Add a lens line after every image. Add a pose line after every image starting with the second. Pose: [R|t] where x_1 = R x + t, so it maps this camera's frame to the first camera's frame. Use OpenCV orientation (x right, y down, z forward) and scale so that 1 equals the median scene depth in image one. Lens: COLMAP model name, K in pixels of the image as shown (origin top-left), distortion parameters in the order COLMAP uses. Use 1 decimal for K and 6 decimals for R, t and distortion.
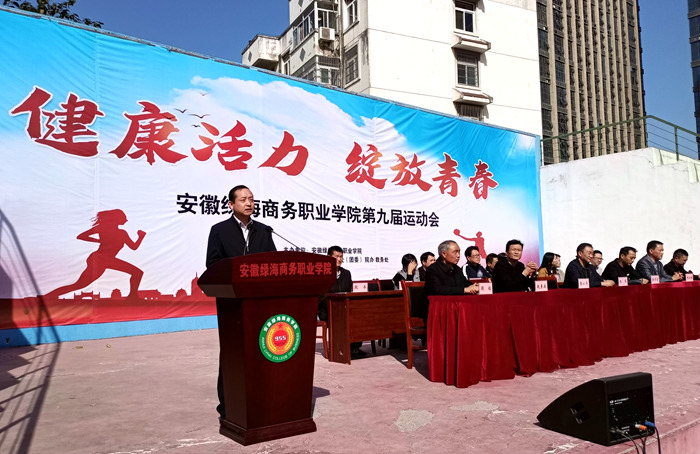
lens RADIAL K [[562.4, 0, 340.3], [0, 562.4, 229.2], [0, 0, 1]] dist [0.034303, -0.008669]
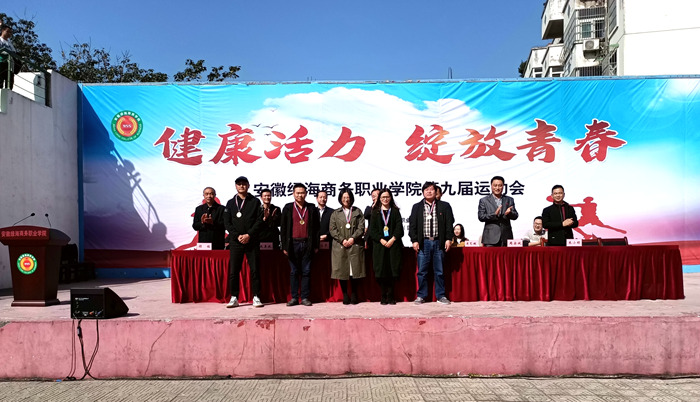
lens RADIAL K [[549.1, 0, 346.9], [0, 549.1, 248.6], [0, 0, 1]] dist [0.038096, -0.028009]
pose [[0.776645, 0.017234, -0.629702, 0.619114], [0.040656, 0.996170, 0.077406, 0.003178], [0.628625, -0.085718, 0.772970, 0.023697]]
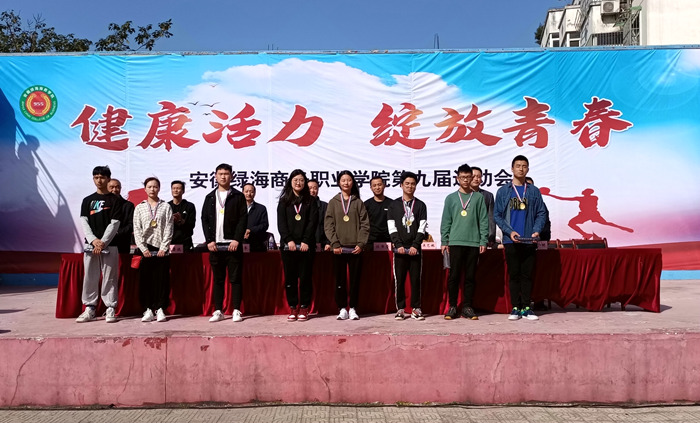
lens RADIAL K [[660.7, 0, 342.2], [0, 660.7, 234.8], [0, 0, 1]] dist [0.030401, 0.000000]
pose [[0.779553, 0.005704, -0.626311, 0.674457], [0.039667, 0.997502, 0.058456, 0.000739], [0.625080, -0.070413, 0.777379, 0.057612]]
